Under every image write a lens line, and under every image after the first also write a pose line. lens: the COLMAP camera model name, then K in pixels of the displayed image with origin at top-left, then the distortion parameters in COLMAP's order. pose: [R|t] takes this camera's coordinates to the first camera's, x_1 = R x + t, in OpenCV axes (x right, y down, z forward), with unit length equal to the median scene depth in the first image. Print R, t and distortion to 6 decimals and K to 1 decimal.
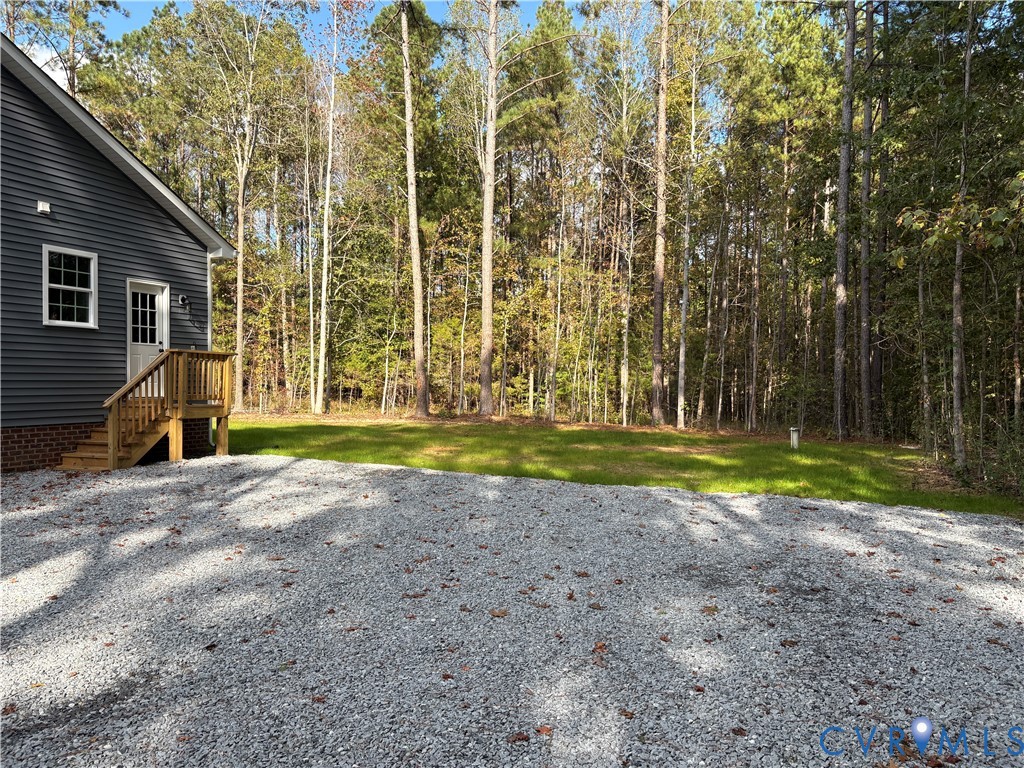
lens RADIAL K [[781.7, 0, 511.4], [0, 781.7, 383.1], [0, 0, 1]] dist [0.021914, -0.022591]
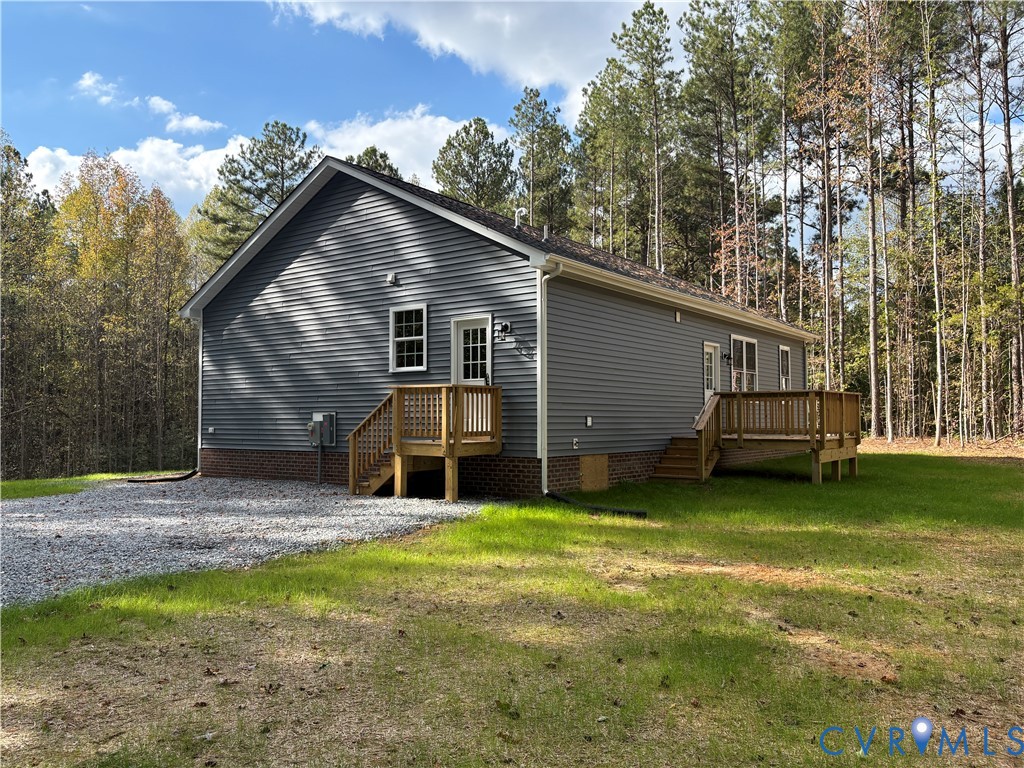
lens RADIAL K [[781.7, 0, 510.8], [0, 781.7, 385.8], [0, 0, 1]] dist [0.021914, -0.022591]
pose [[-0.255213, -0.042413, -0.965954, 0.519753], [-0.000130, 0.999039, -0.043831, 0.001353], [0.966885, -0.011060, -0.254973, 1.415779]]
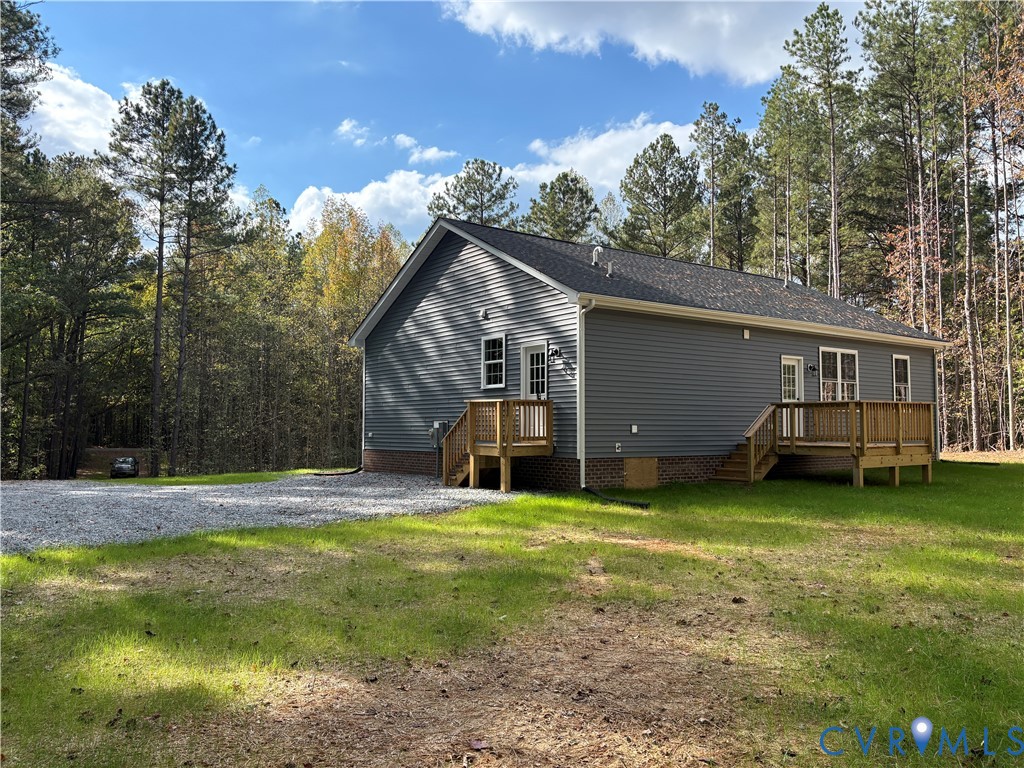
lens RADIAL K [[781.7, 0, 513.1], [0, 781.7, 383.7], [0, 0, 1]] dist [0.021914, -0.022591]
pose [[-0.522652, -0.048318, -0.851176, 0.642704], [-0.001902, 0.998456, -0.055511, 0.000595], [0.852544, -0.027394, -0.521937, 1.750555]]
